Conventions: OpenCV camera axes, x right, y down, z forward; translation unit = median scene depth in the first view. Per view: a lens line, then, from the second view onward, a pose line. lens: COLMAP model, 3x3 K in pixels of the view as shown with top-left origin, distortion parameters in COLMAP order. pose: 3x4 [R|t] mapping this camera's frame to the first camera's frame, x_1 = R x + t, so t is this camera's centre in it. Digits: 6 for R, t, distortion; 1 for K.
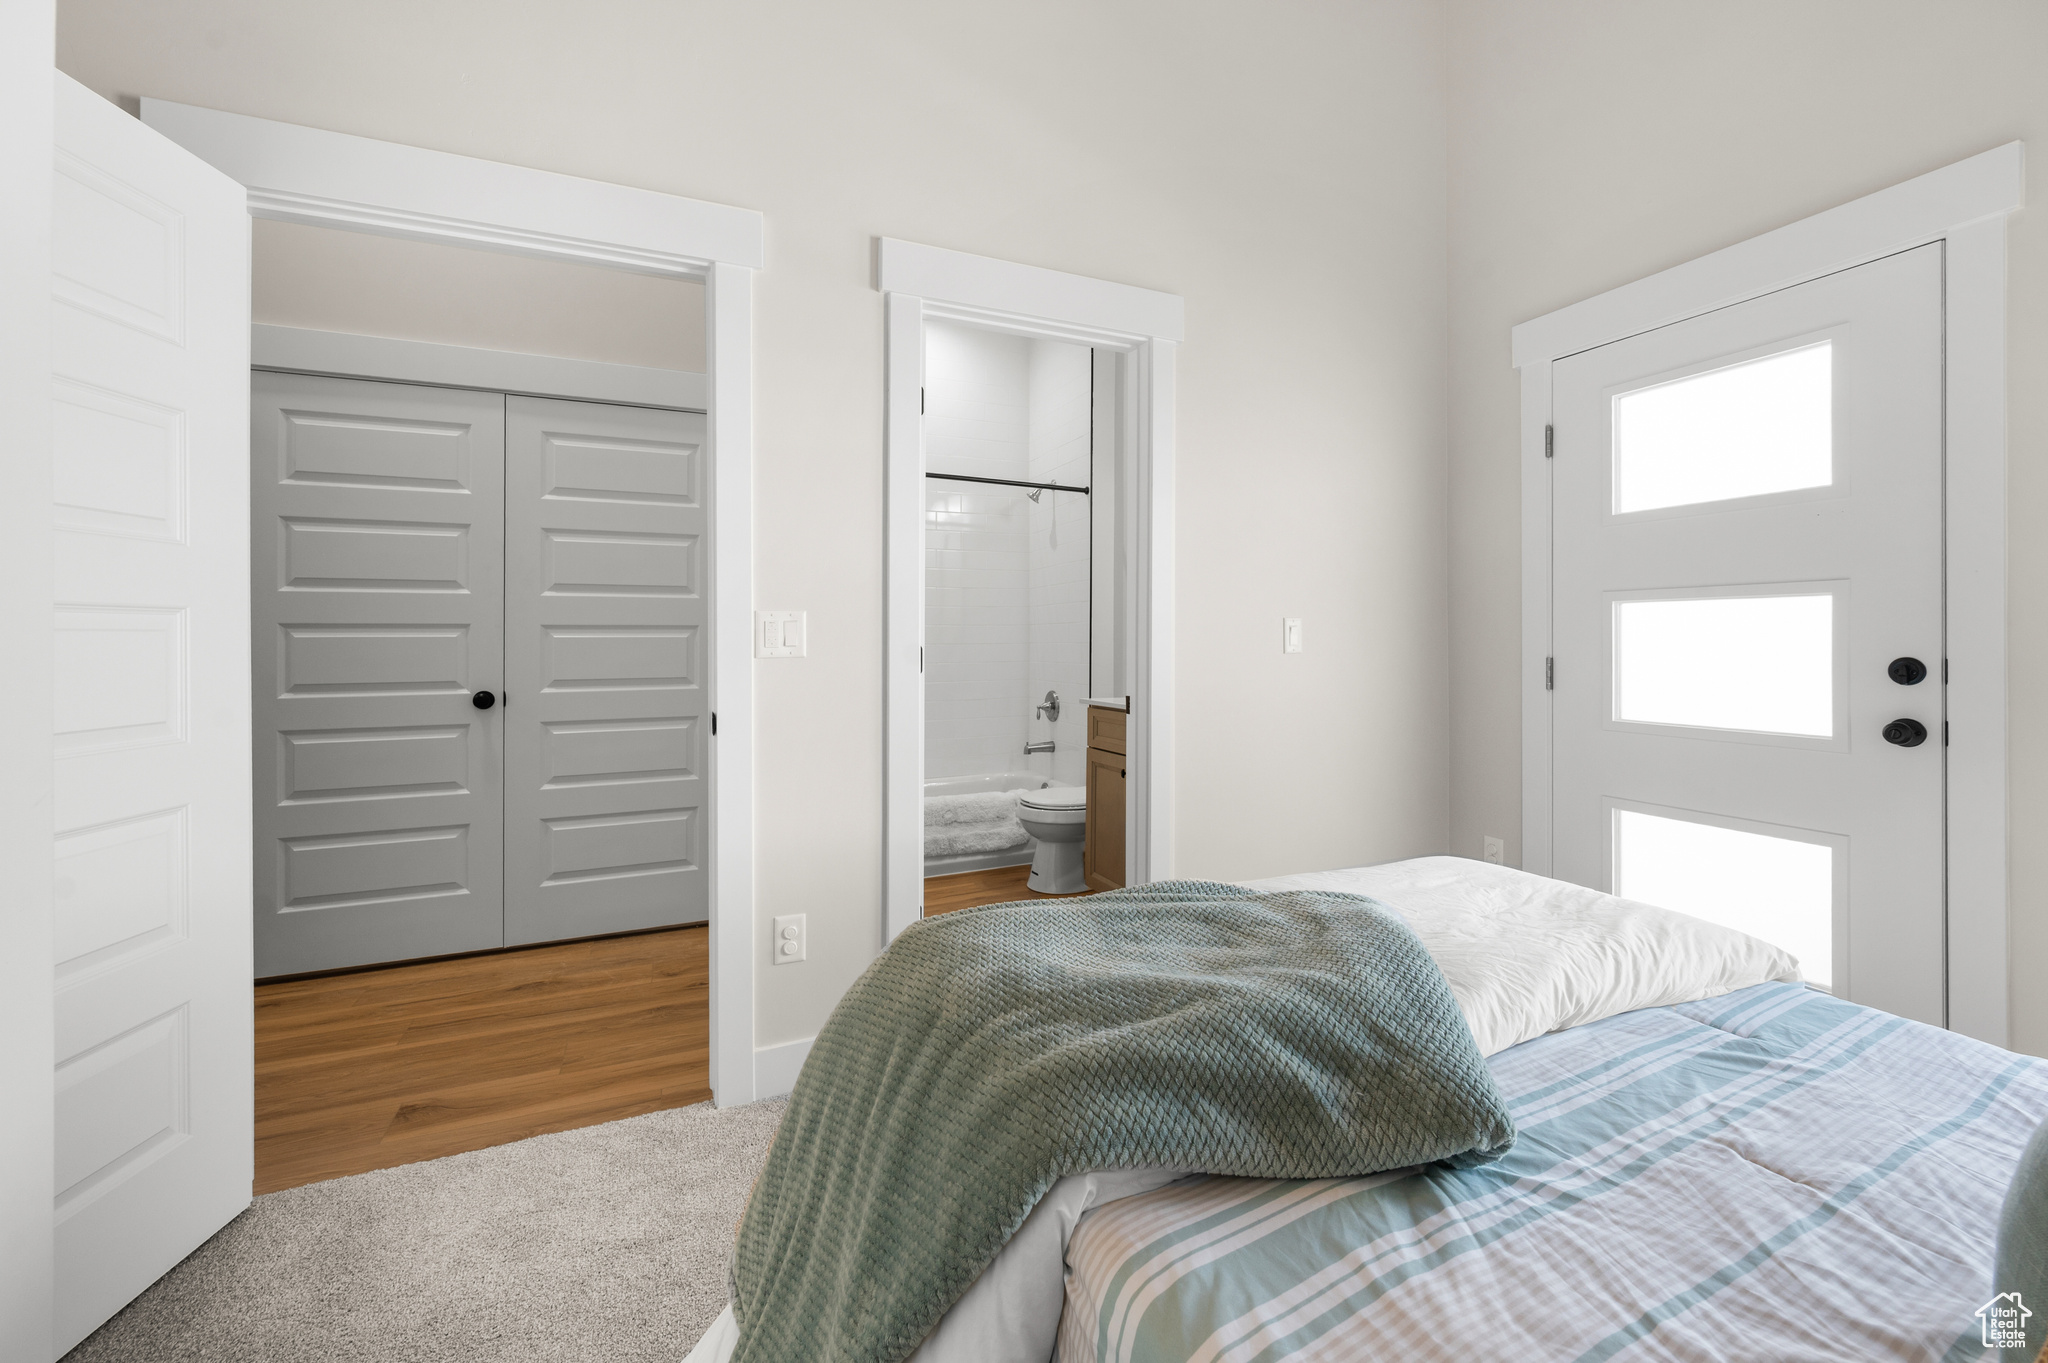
lens RADIAL K [[812.2, 0, 1029.9], [0, 812.2, 663.0], [0, 0, 1]] dist [0.002119, -0.000799]
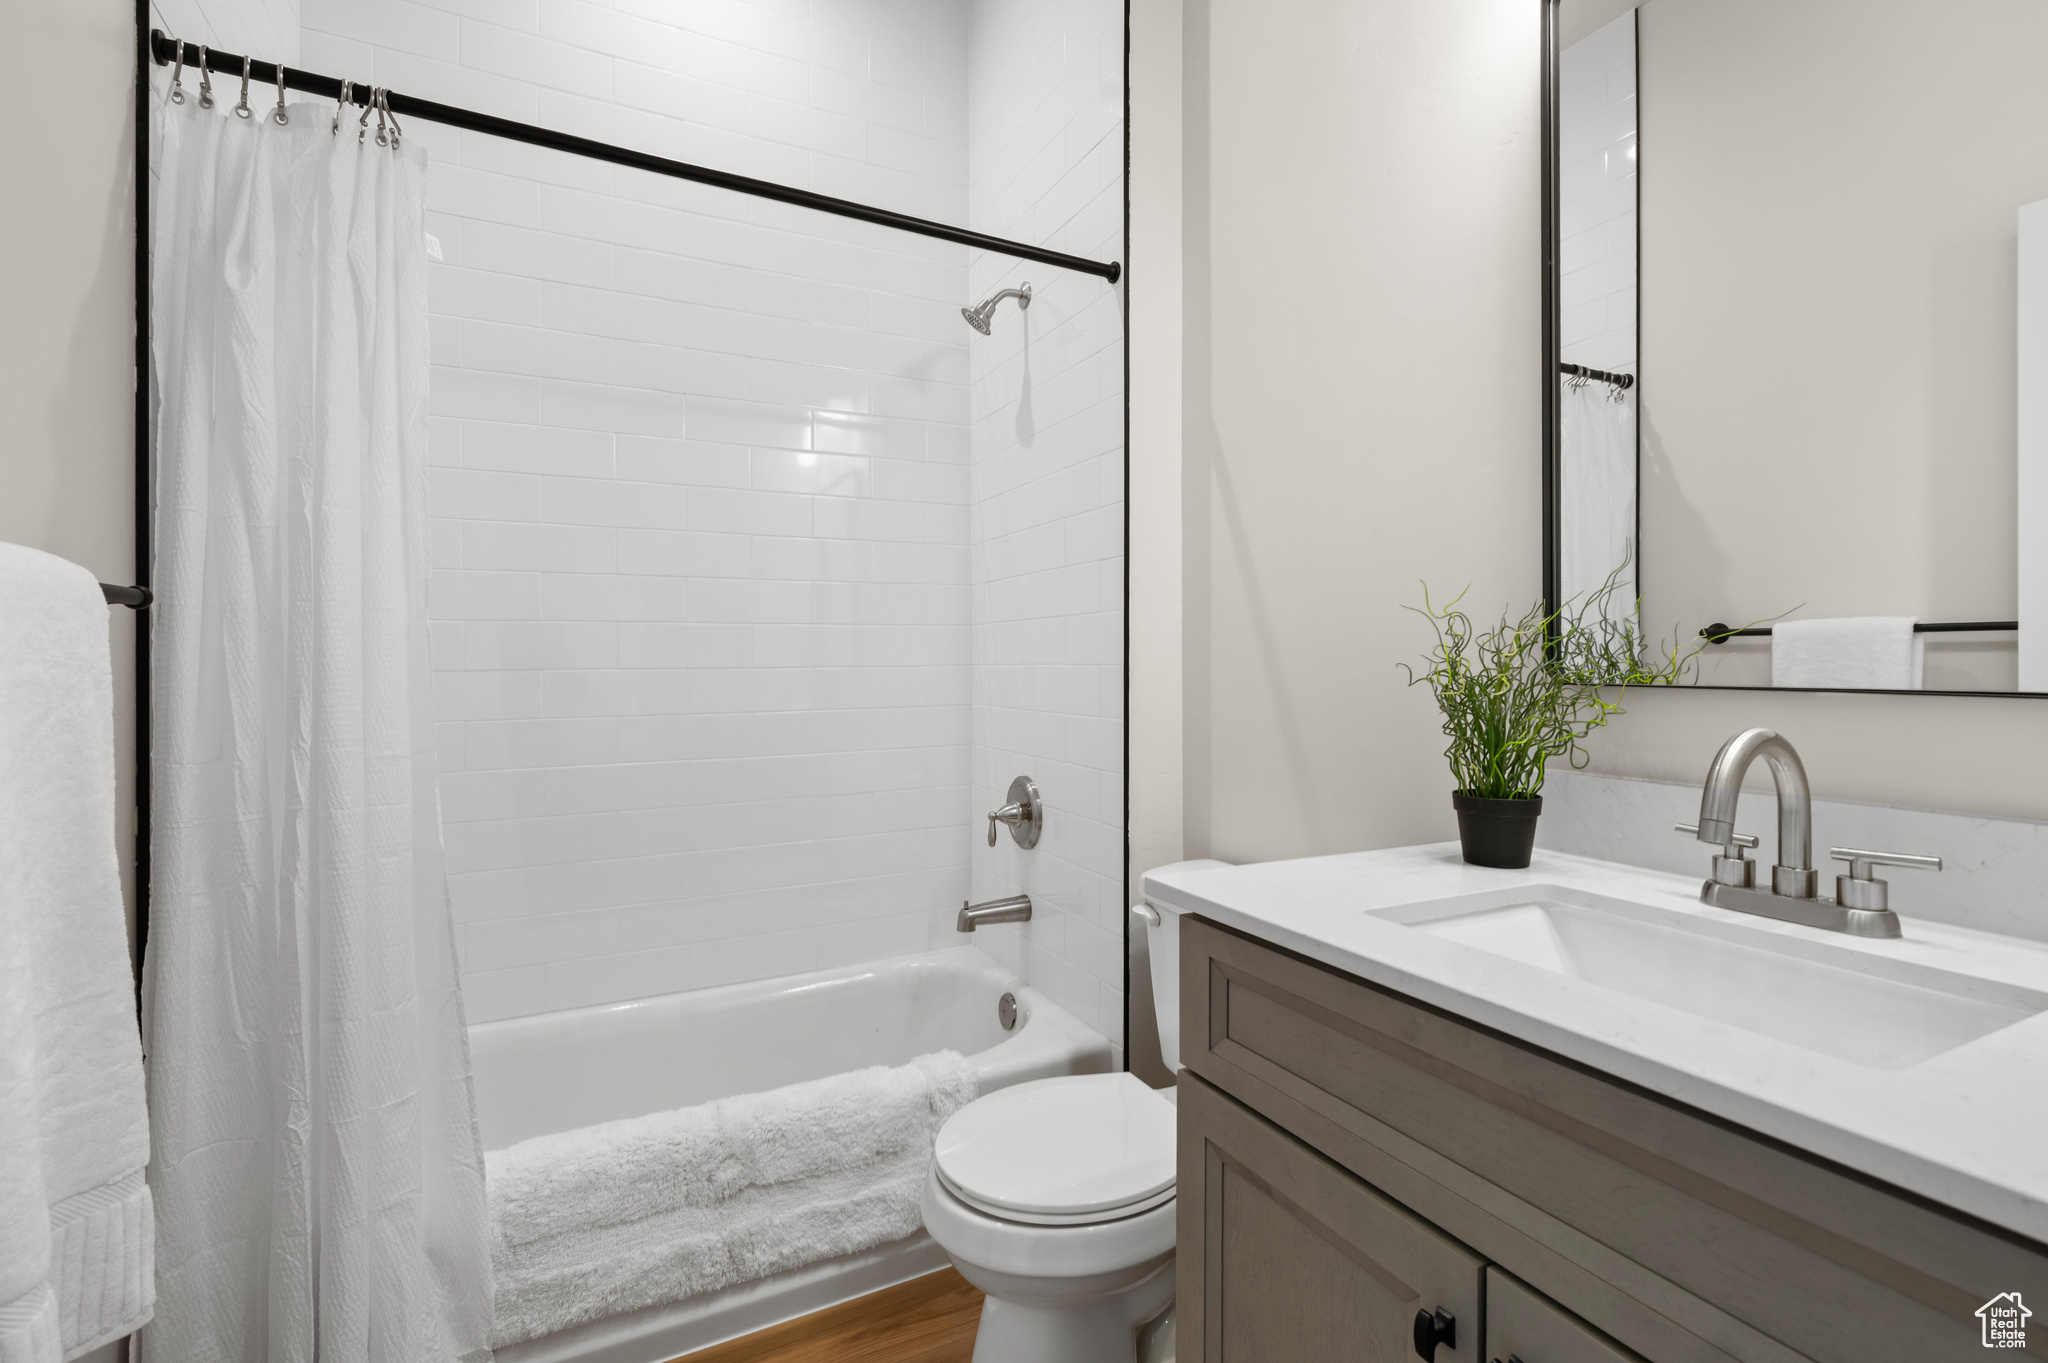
lens RADIAL K [[929.9, 0, 1023.1], [0, 929.9, 687.4], [0, 0, 1]] dist [0.003934, 0.001776]
pose [[0.998923, -0.004144, 0.046213, 0.004674], [0.004179, 0.999991, -0.000659, -0.011347], [-0.046210, 0.000852, 0.998931, 0.521903]]
